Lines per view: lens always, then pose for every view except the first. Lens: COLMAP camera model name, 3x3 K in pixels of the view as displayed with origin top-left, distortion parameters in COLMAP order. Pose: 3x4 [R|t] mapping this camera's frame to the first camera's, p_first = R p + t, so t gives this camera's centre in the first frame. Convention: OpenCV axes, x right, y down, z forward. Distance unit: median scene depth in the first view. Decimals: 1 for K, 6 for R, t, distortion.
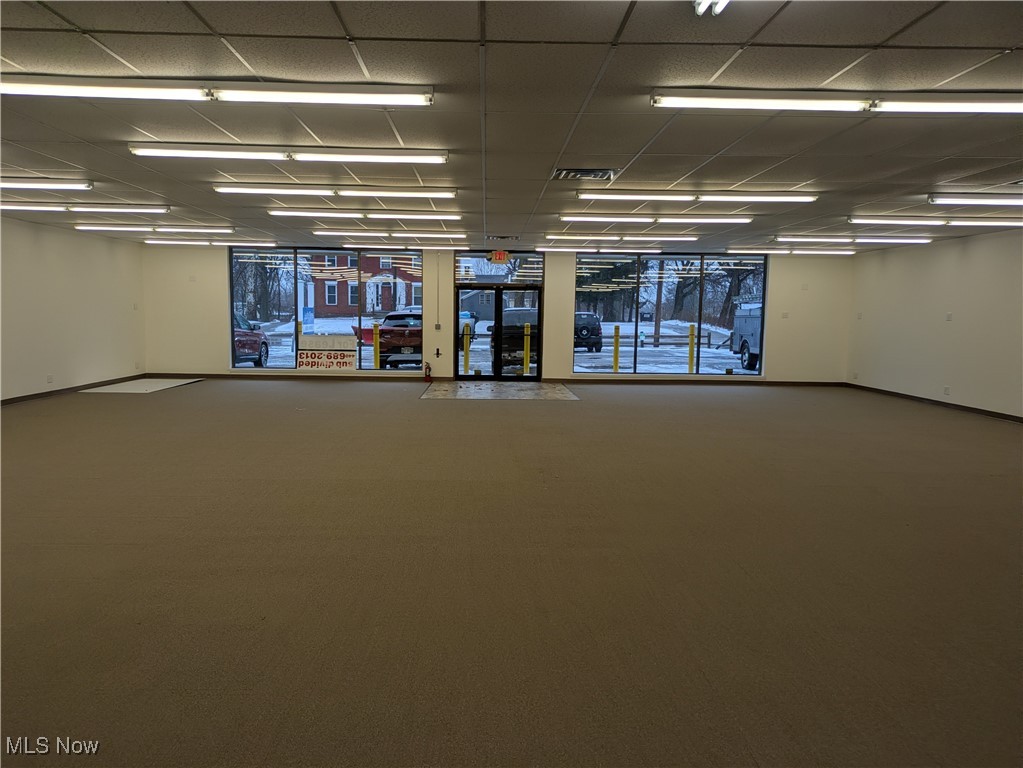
lens RADIAL K [[755.5, 0, 508.3], [0, 755.5, 380.2], [0, 0, 1]] dist [0.080180, -0.087692]
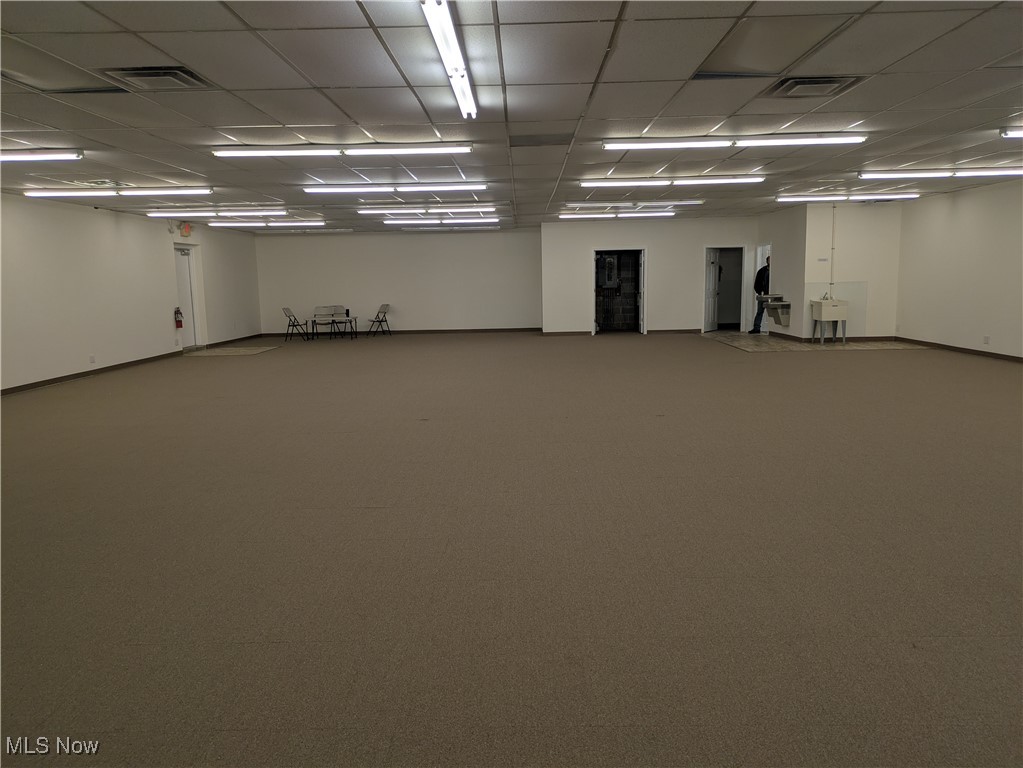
lens RADIAL K [[755.5, 0, 508.3], [0, 755.5, 380.2], [0, 0, 1]] dist [0.080180, -0.087692]
pose [[0.998558, -0.031201, -0.043689, 0.007680], [0.033147, 0.998458, 0.044532, 0.020416], [0.042232, -0.045916, 0.998052, -0.214765]]
